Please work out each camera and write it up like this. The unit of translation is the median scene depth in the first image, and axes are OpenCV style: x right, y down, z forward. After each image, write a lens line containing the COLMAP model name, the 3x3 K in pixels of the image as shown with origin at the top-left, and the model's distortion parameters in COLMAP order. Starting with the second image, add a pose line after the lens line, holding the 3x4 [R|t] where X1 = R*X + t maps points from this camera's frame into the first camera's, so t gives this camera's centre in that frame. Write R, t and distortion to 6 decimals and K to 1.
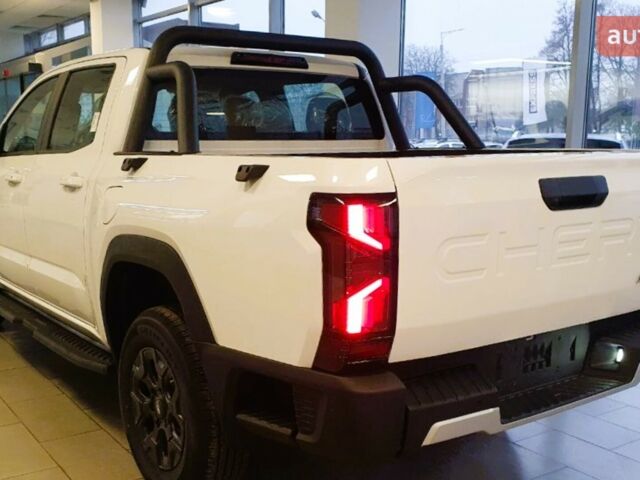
lens RADIAL K [[734.2, 0, 319.1], [0, 734.2, 271.6], [0, 0, 1]] dist [0.193537, -0.639631]
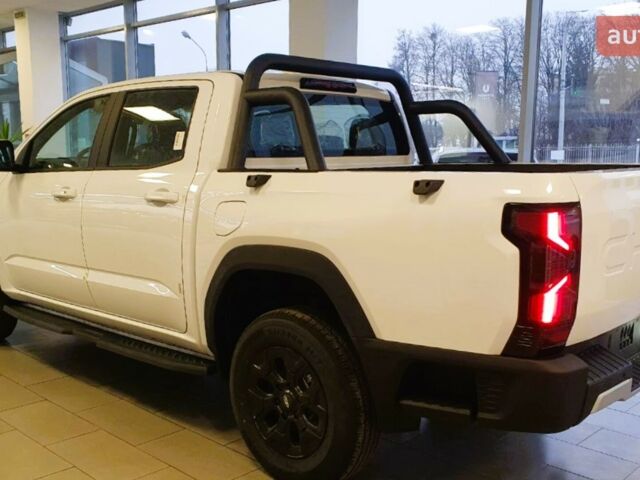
lens RADIAL K [[675.1, 0, 320.2], [0, 675.1, 260.4], [0, 0, 1]] dist [0.188992, -0.479896]
pose [[0.980020, -0.033316, 0.196088, -0.337352], [0.036725, 0.999231, -0.013773, -0.008567], [-0.195478, 0.020699, 0.980490, 0.000602]]
